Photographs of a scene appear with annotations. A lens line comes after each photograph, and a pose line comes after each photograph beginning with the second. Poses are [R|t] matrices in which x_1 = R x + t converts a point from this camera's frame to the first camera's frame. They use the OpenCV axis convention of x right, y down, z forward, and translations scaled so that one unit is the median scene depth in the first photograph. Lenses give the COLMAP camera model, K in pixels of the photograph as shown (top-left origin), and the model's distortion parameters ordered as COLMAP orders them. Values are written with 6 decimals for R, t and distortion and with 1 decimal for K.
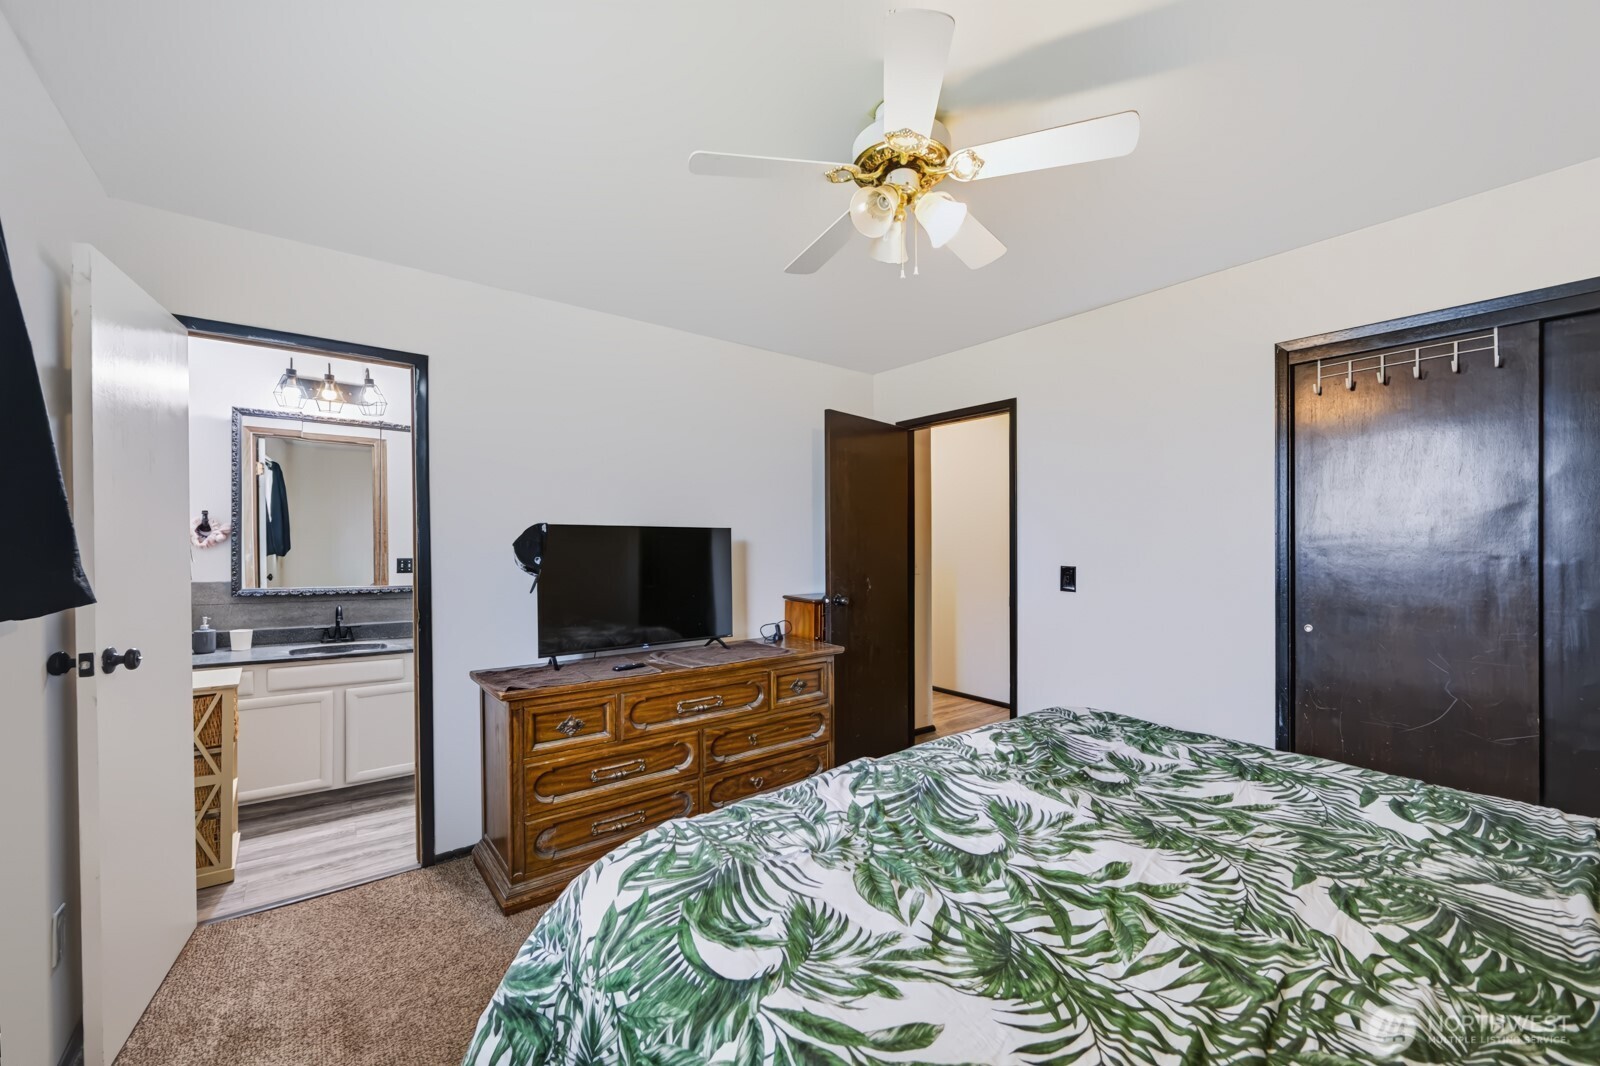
lens RADIAL K [[634.3, 0, 790.1], [0, 634.3, 549.2], [0, 0, 1]] dist [-0.006772, 0.001380]
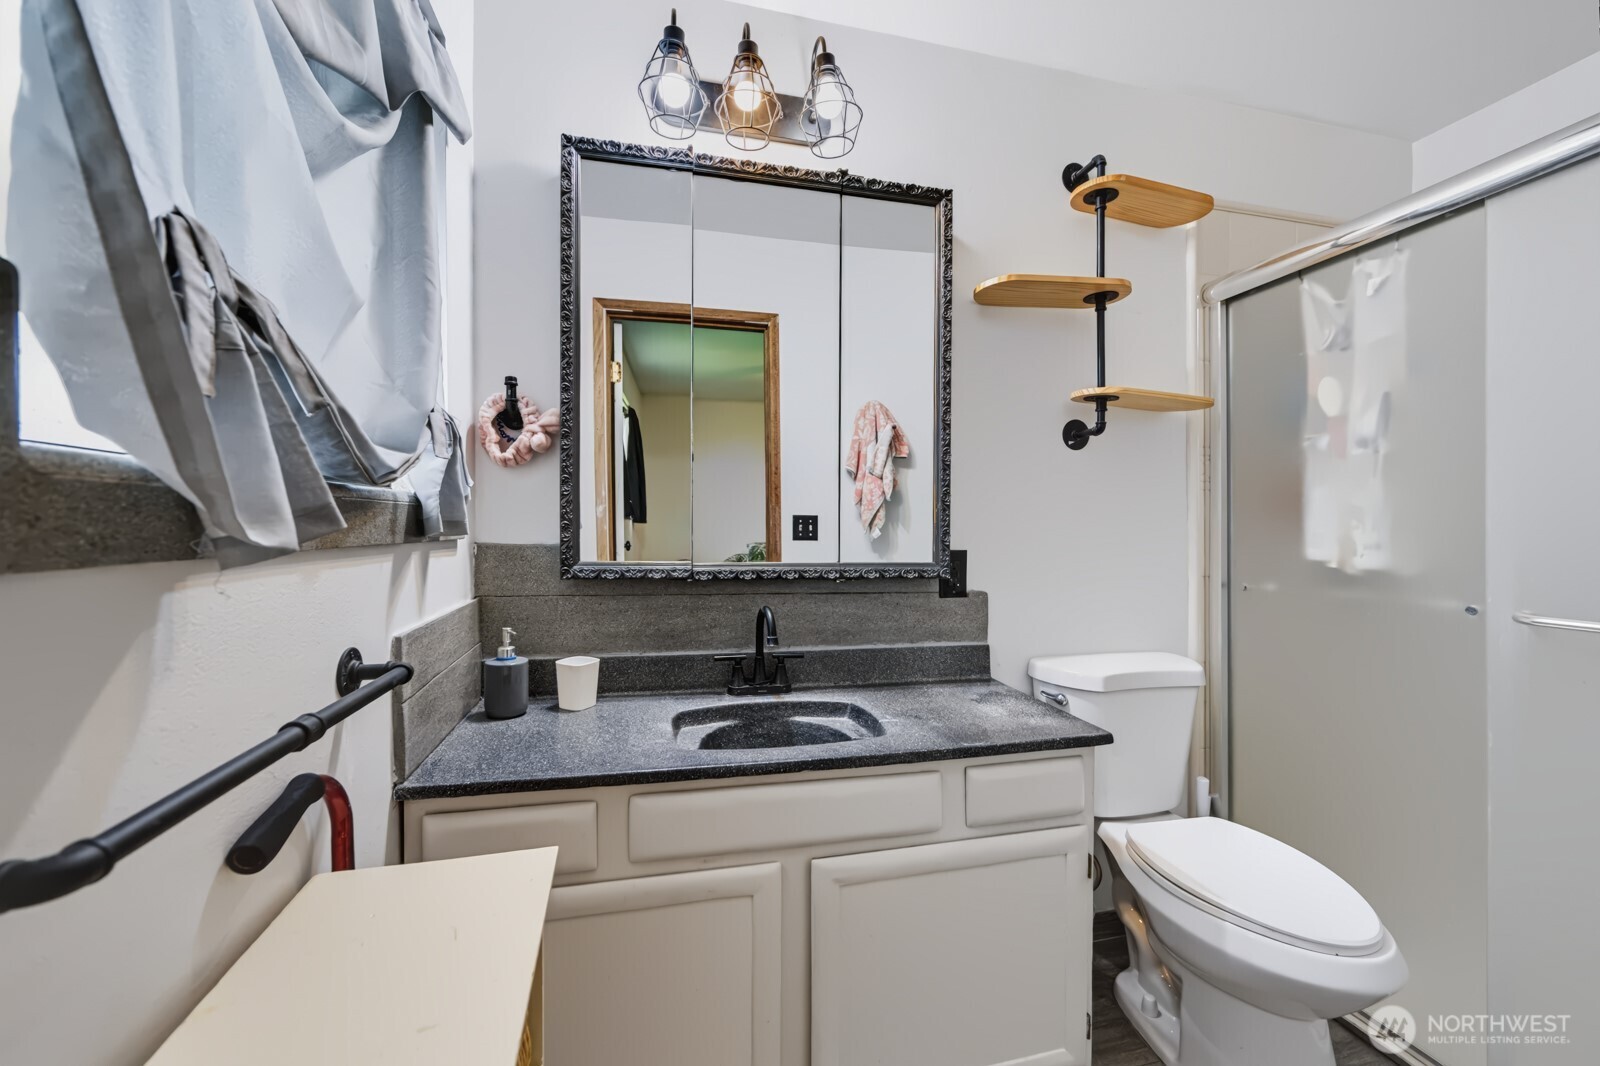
lens RADIAL K [[634.3, 0, 798.0], [0, 634.3, 528.9], [0, 0, 1]] dist [-0.006772, 0.001380]
pose [[0.912351, 0.001887, -0.409405, -0.556661], [-0.001086, 0.999997, 0.002189, 0.039535], [0.409408, -0.001552, 0.912350, 0.668312]]
